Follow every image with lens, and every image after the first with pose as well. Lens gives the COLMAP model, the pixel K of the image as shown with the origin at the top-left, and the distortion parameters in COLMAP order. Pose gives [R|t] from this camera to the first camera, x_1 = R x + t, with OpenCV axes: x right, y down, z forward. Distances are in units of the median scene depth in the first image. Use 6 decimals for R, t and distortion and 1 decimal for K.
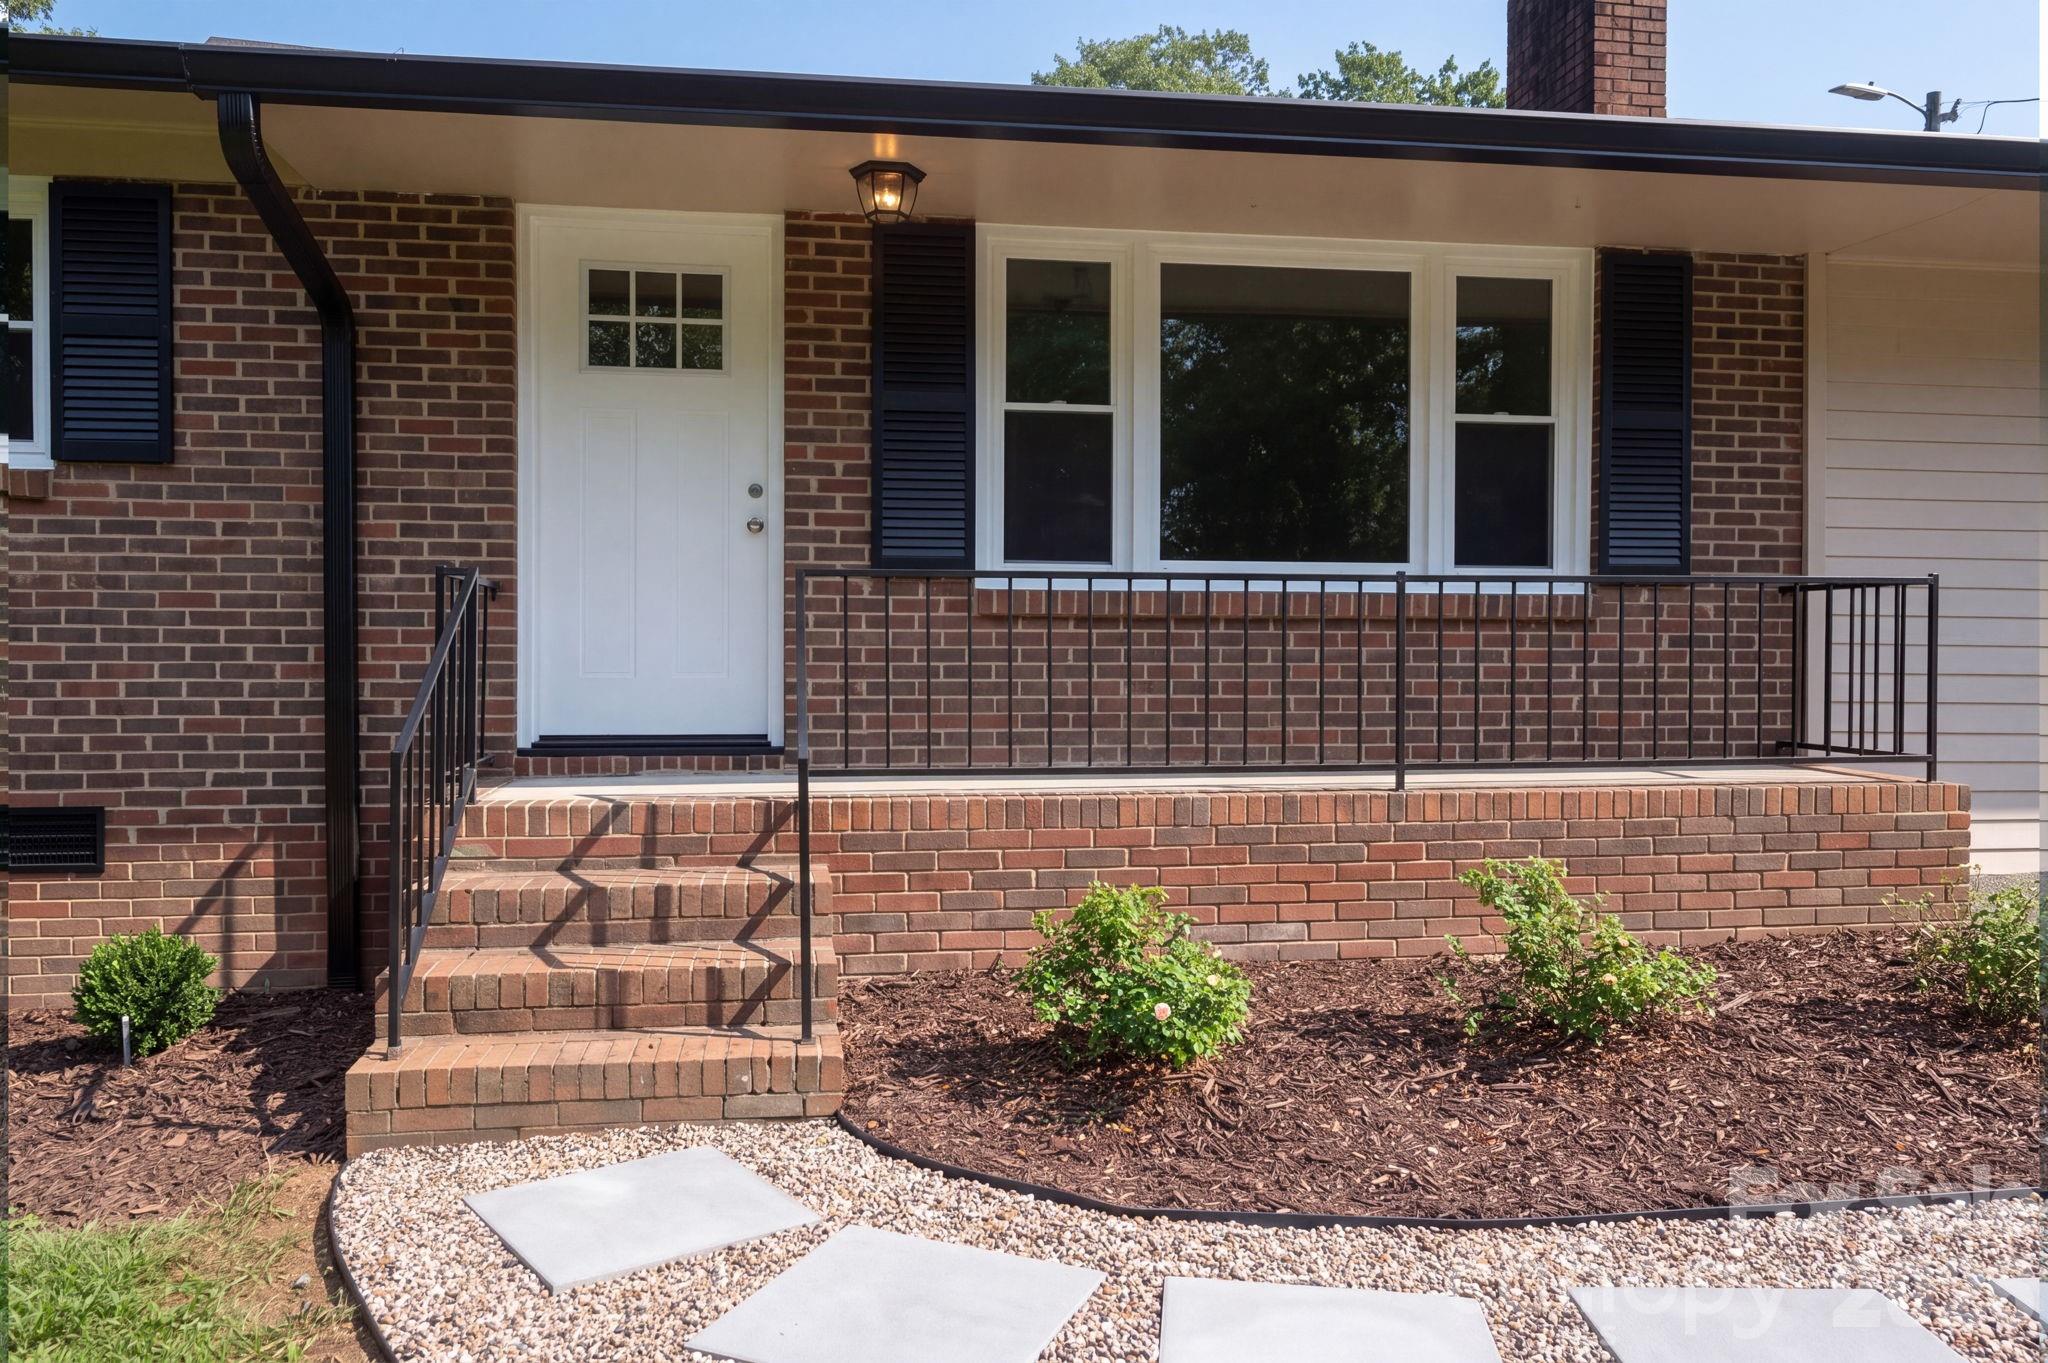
lens RADIAL K [[1536.1, 0, 1024.0], [0, 1536.1, 681.5], [0, 0, 1]] dist [0.008486, 0.005476]
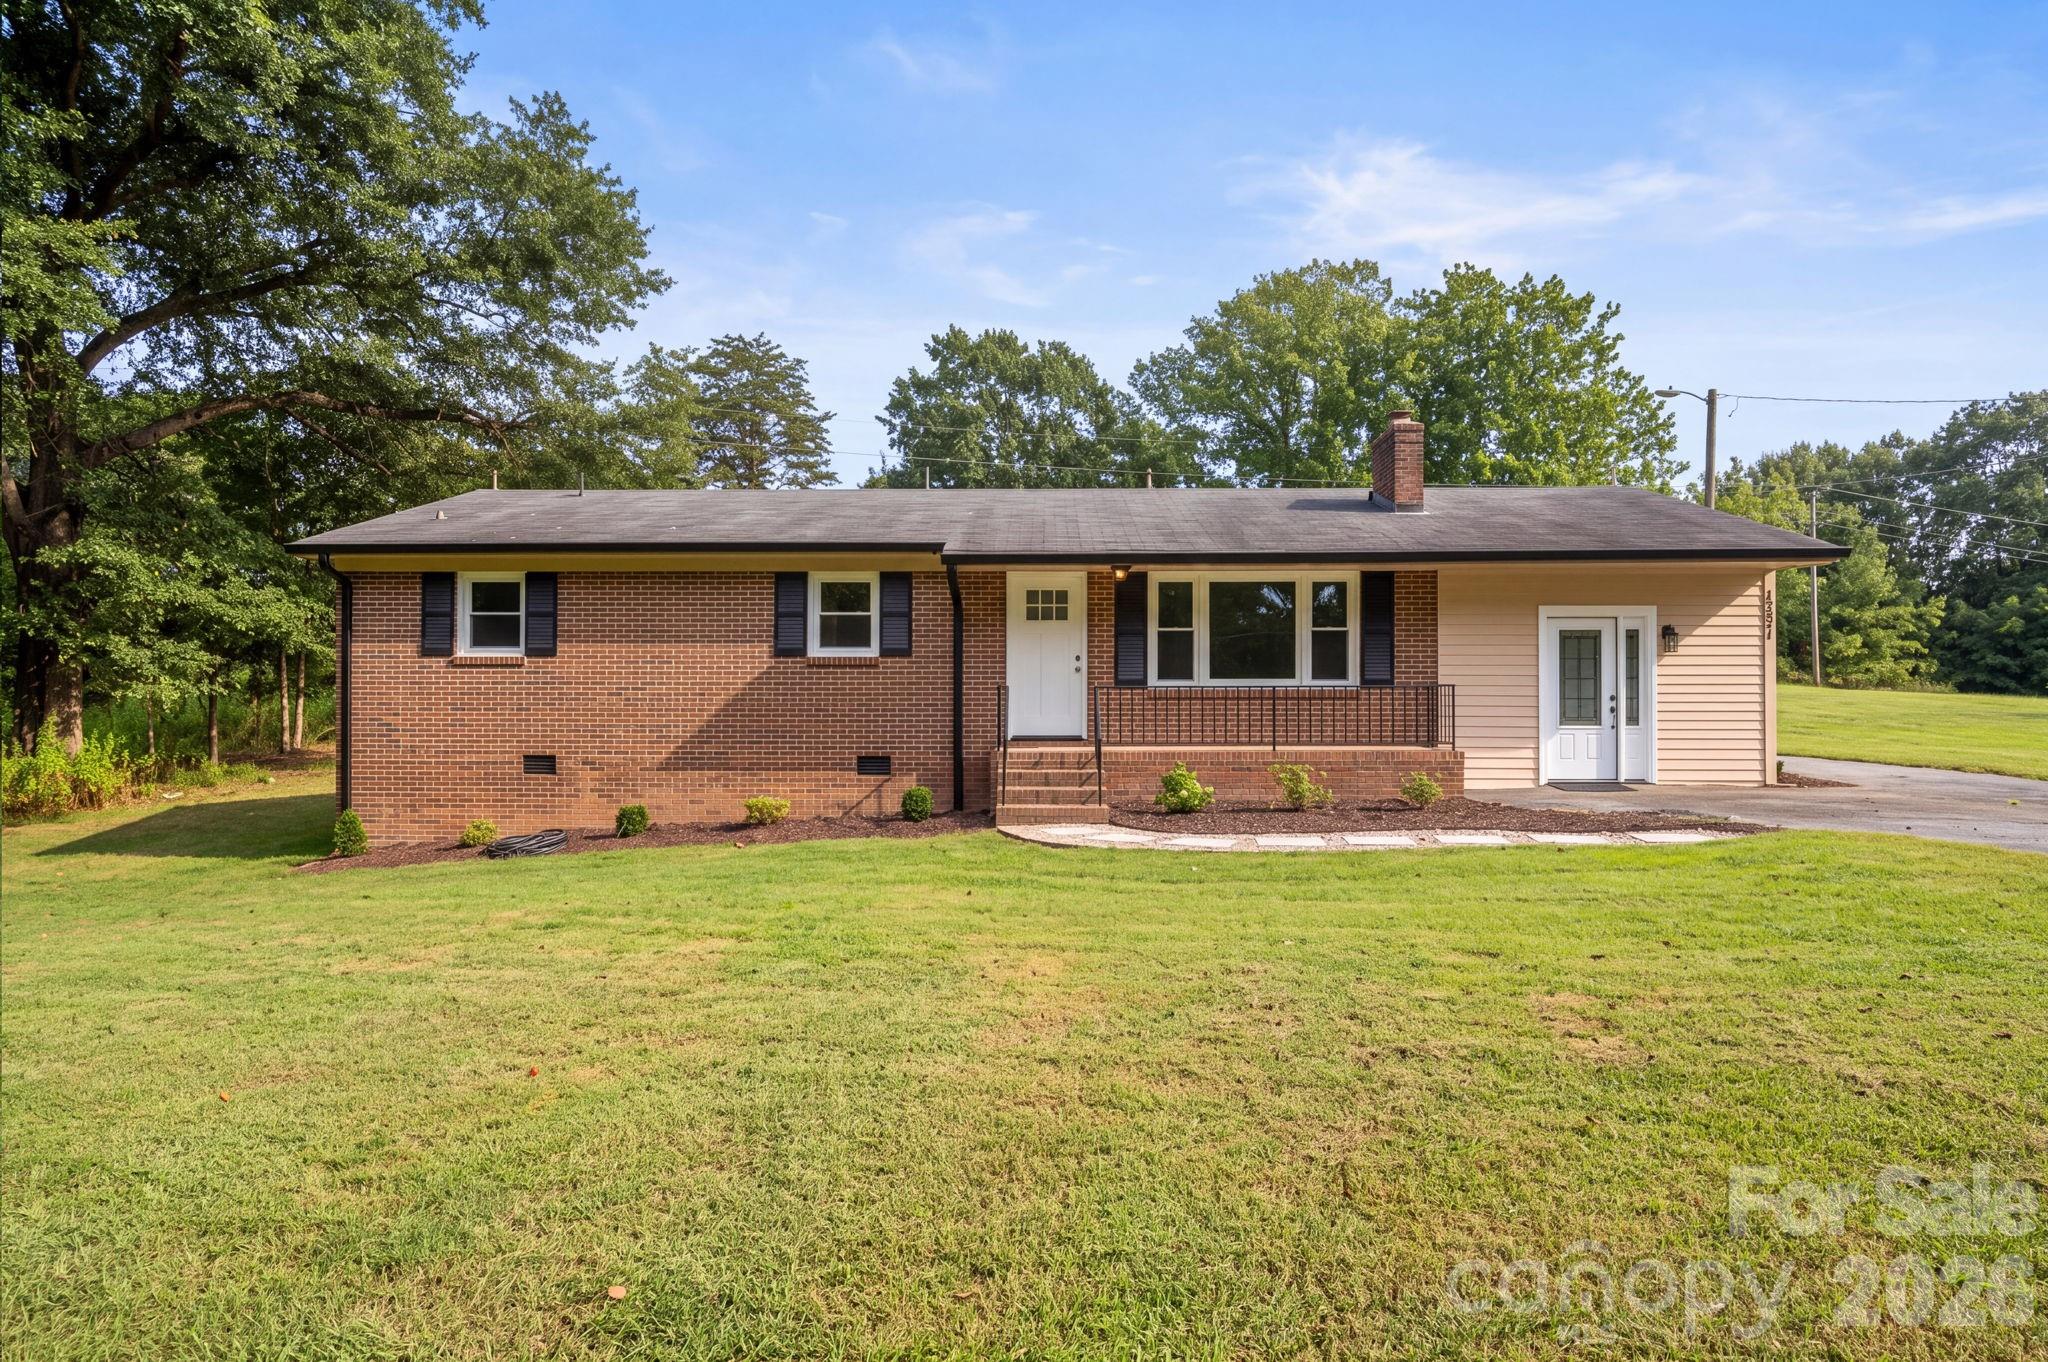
lens RADIAL K [[1202.9, 0, 1020.7], [0, 1202.9, 732.3], [0, 0, 1]] dist [0.002185, -0.000024]
pose [[0.985460, 0.000484, -0.169907, 0.128626], [0.000343, 0.999988, 0.004837, 0.016354], [0.169908, -0.004825, 0.985448, -1.449796]]
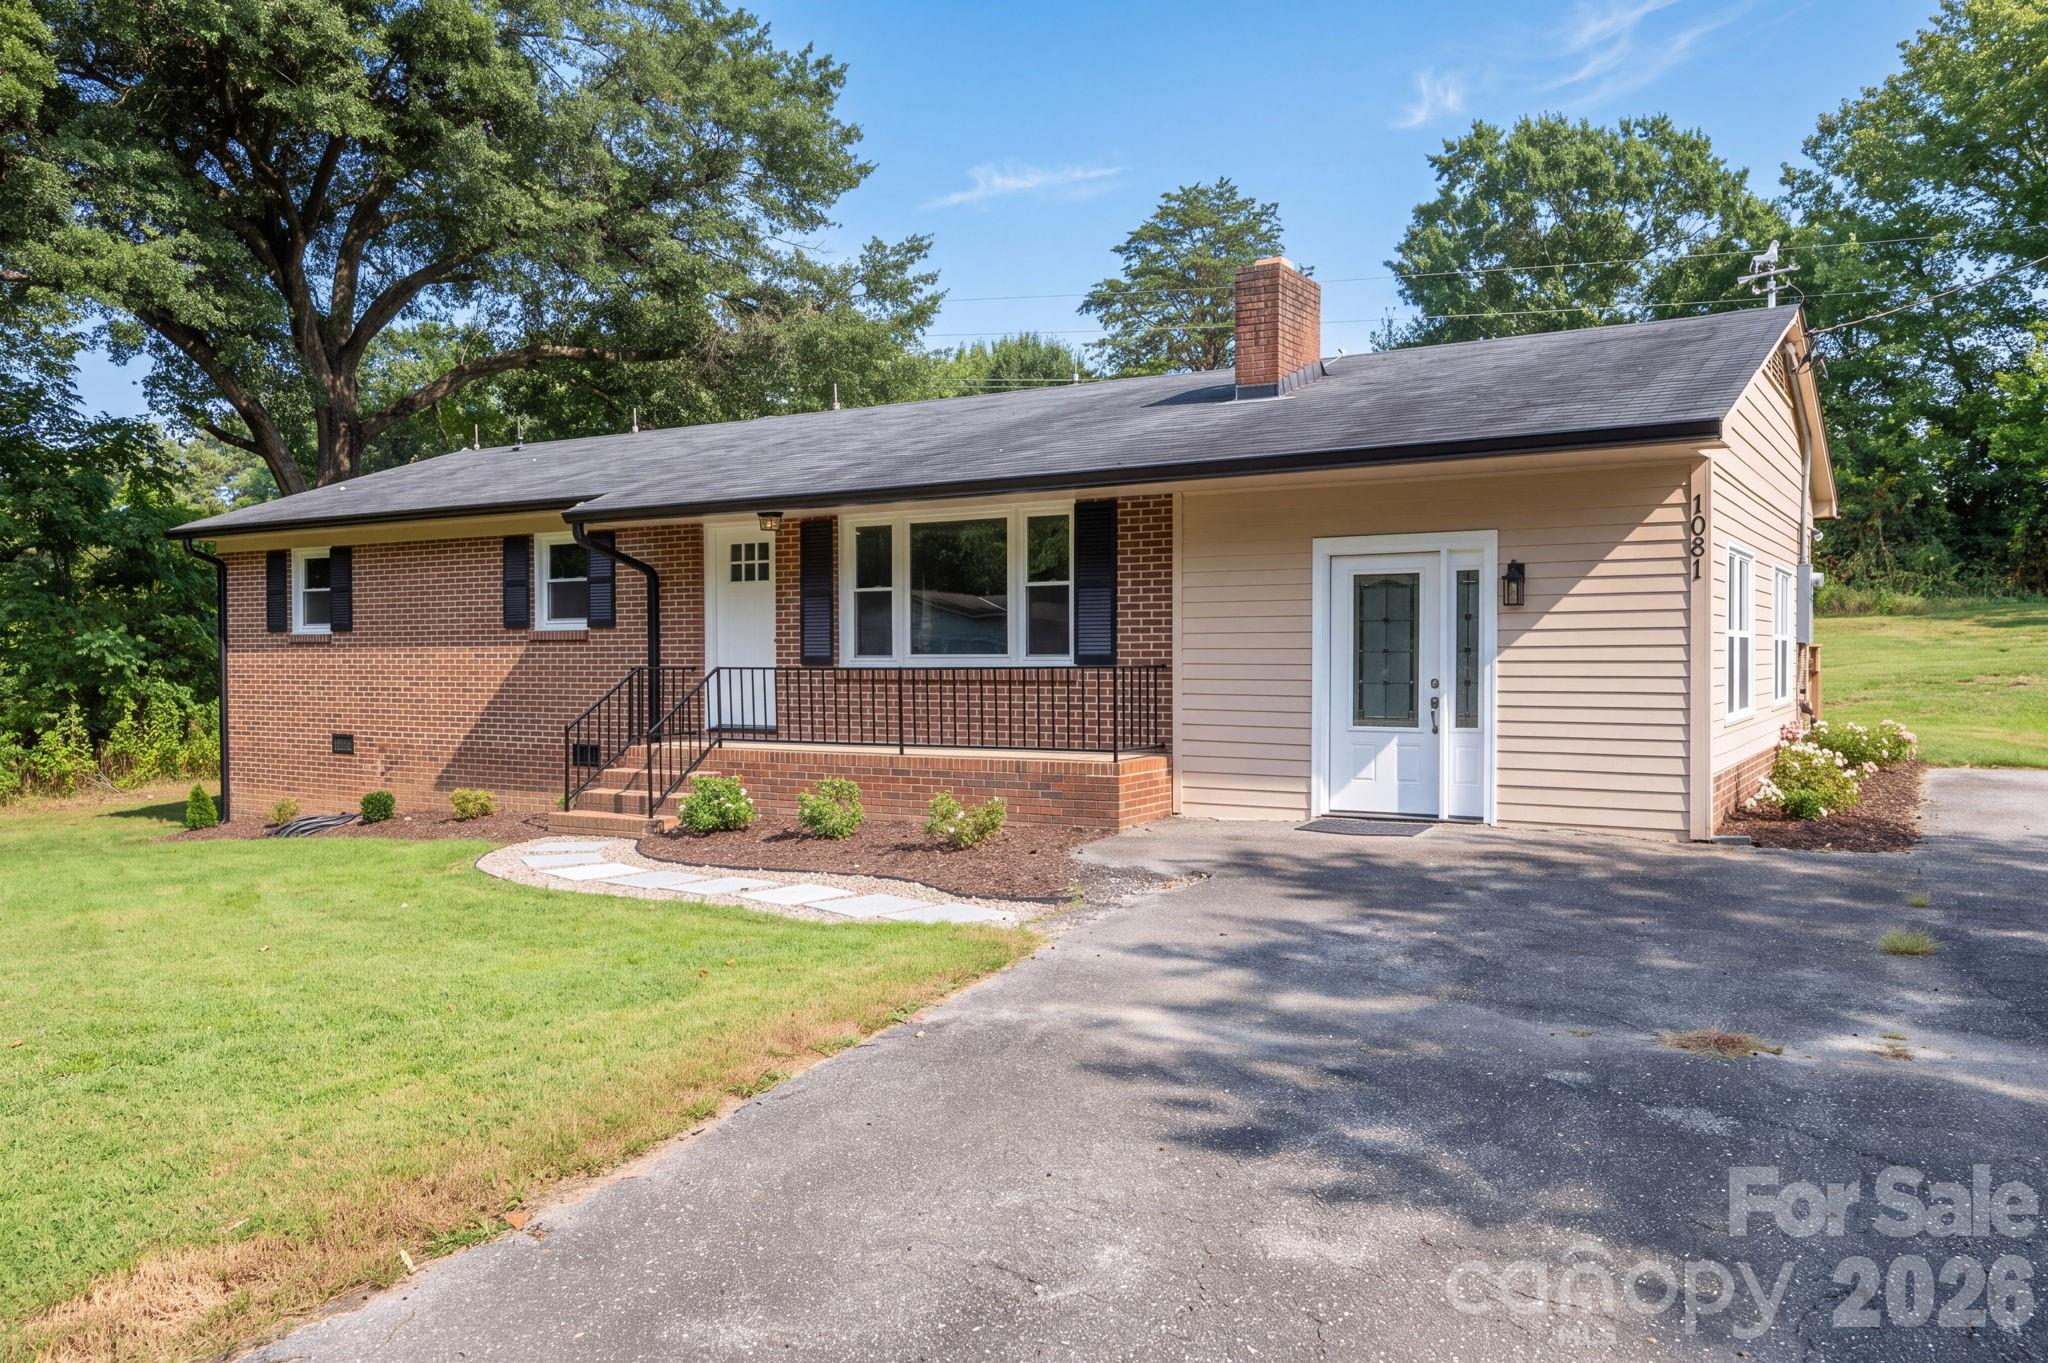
lens RADIAL K [[1536.1, 0, 1024.0], [0, 1536.1, 681.5], [0, 0, 1]] dist [0.008486, 0.005476]
pose [[0.767565, 0.006186, -0.640942, 1.715959], [0.003174, 0.999904, 0.013452, -0.069747], [0.640964, -0.012359, 0.767472, -0.654581]]
